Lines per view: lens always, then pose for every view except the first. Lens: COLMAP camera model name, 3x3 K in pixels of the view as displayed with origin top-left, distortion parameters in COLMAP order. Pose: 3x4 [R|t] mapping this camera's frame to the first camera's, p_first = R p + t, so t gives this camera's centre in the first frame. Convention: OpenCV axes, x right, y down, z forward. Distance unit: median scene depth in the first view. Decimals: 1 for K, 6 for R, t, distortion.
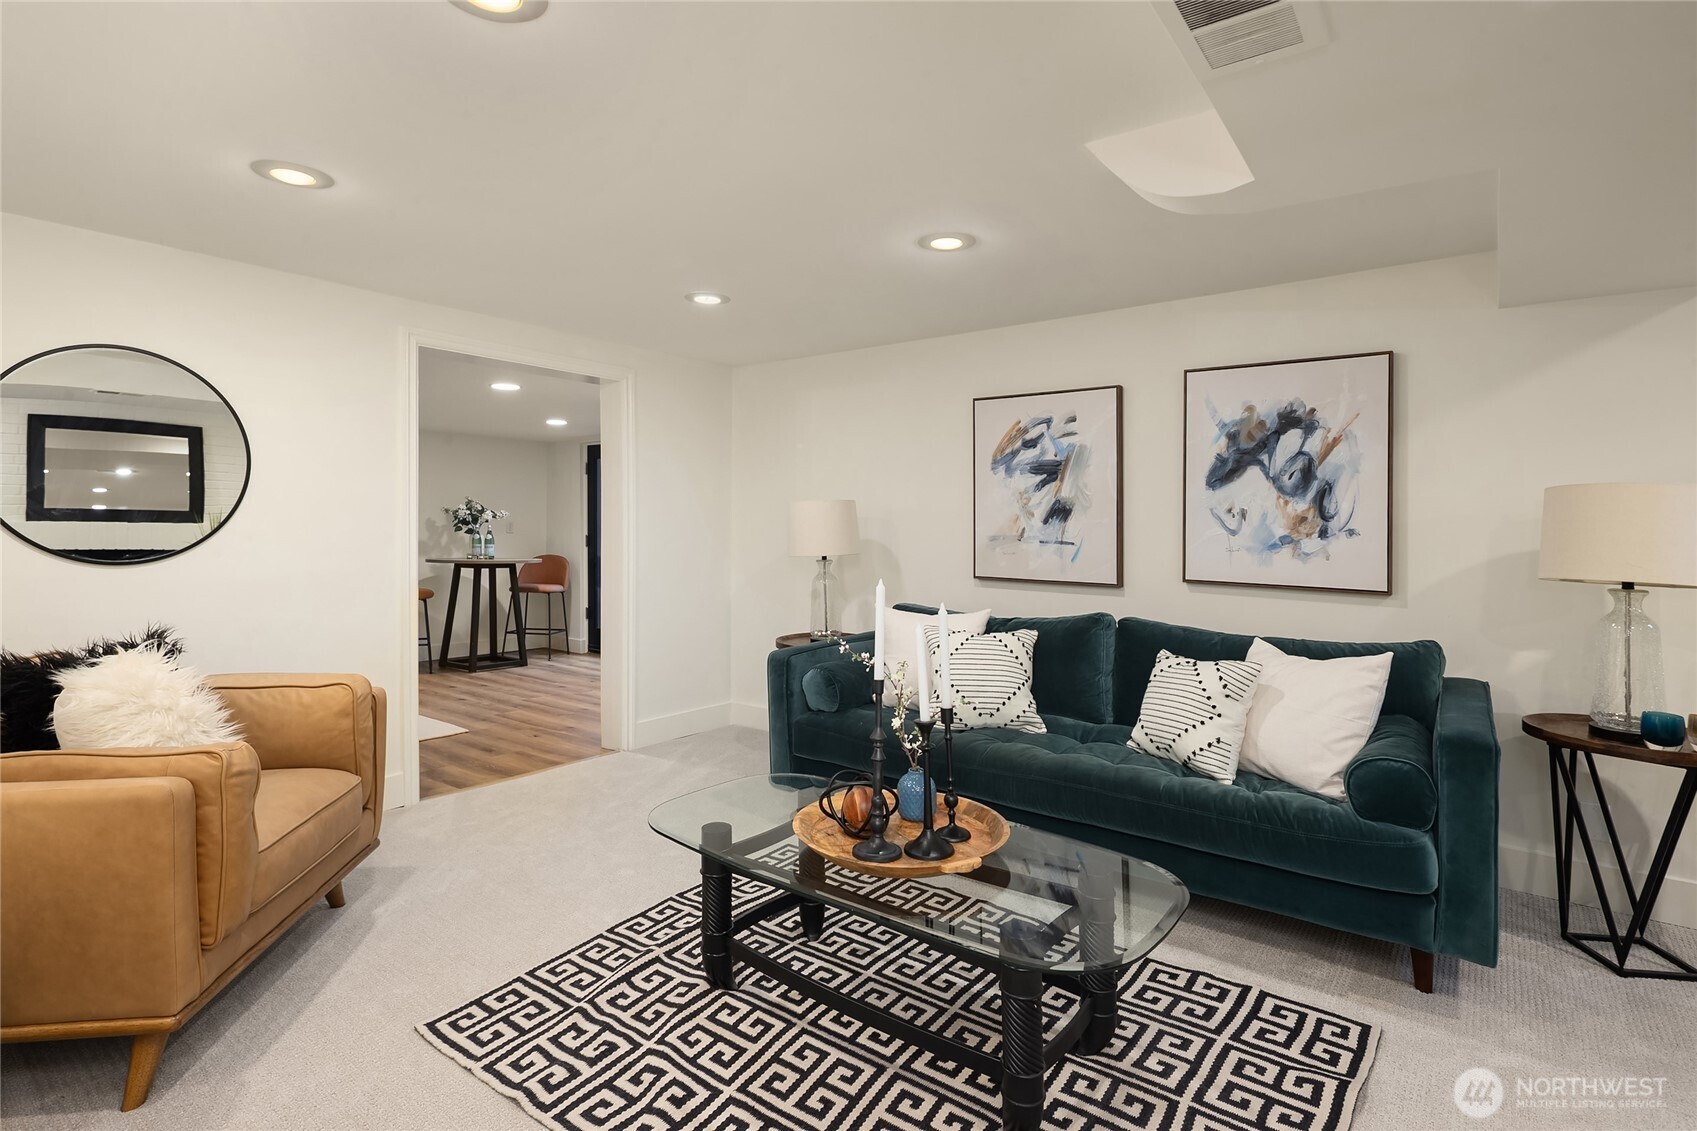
lens RADIAL K [[837.1, 0, 834.3], [0, 837.1, 527.4], [0, 0, 1]] dist [0.018926, -0.001586]
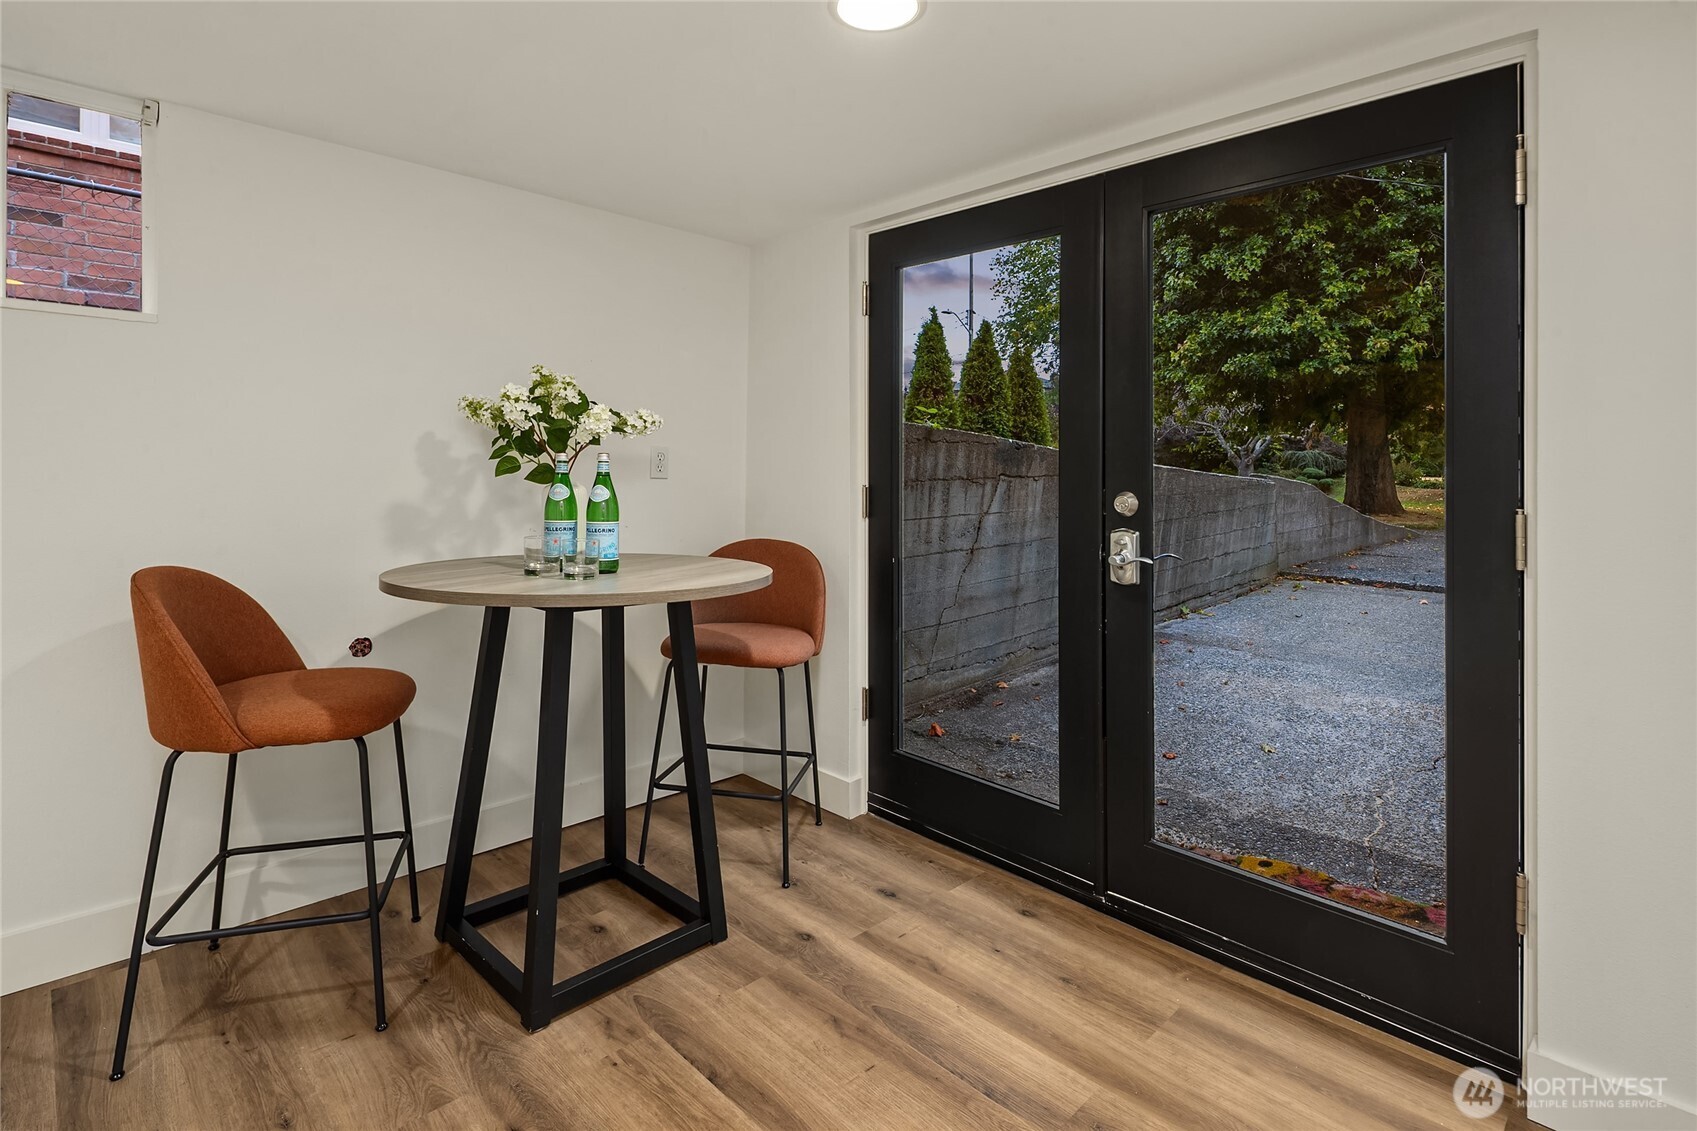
lens RADIAL K [[837.1, 0, 851.9], [0, 837.1, 468.9], [0, 0, 1]] dist [0.018926, -0.001586]
pose [[0.992872, 0.004585, -0.119095, -0.282655], [-0.004785, 0.999988, -0.001392, 0.002439], [0.119087, 0.001952, 0.992882, 0.702139]]
